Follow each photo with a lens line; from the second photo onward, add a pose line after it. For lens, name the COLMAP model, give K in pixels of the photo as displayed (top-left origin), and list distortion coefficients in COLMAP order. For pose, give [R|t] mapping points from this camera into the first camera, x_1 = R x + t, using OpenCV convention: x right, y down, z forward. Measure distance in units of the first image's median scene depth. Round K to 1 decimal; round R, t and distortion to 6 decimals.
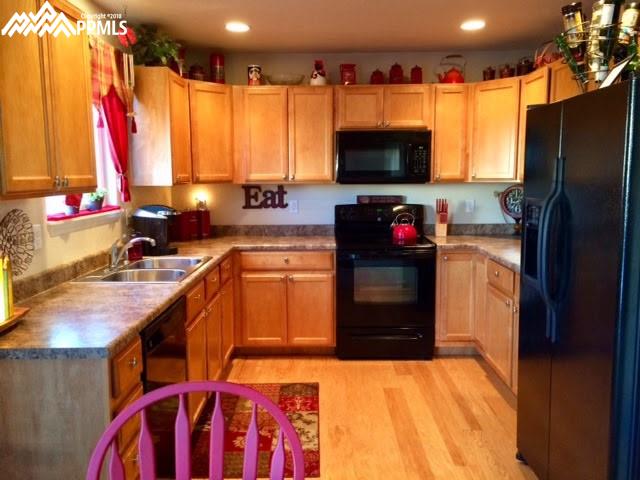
lens RADIAL K [[544.9, 0, 320.0], [0, 544.9, 240.0], [0, 0, 1]] dist [0.079062, -0.074412]
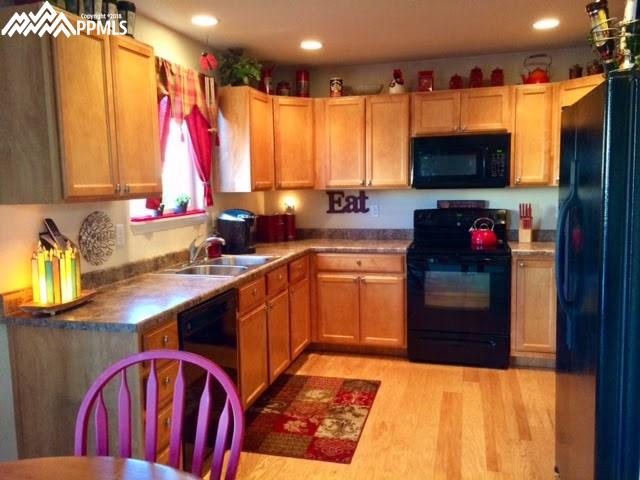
lens RADIAL K [[544.9, 0, 320.0], [0, 544.9, 240.0], [0, 0, 1]] dist [0.079062, -0.074412]
pose [[0.966497, 0.016458, -0.256149, 0.133784], [-0.019346, 0.999775, -0.008756, 0.005020], [0.255947, 0.013418, 0.966598, -0.030723]]
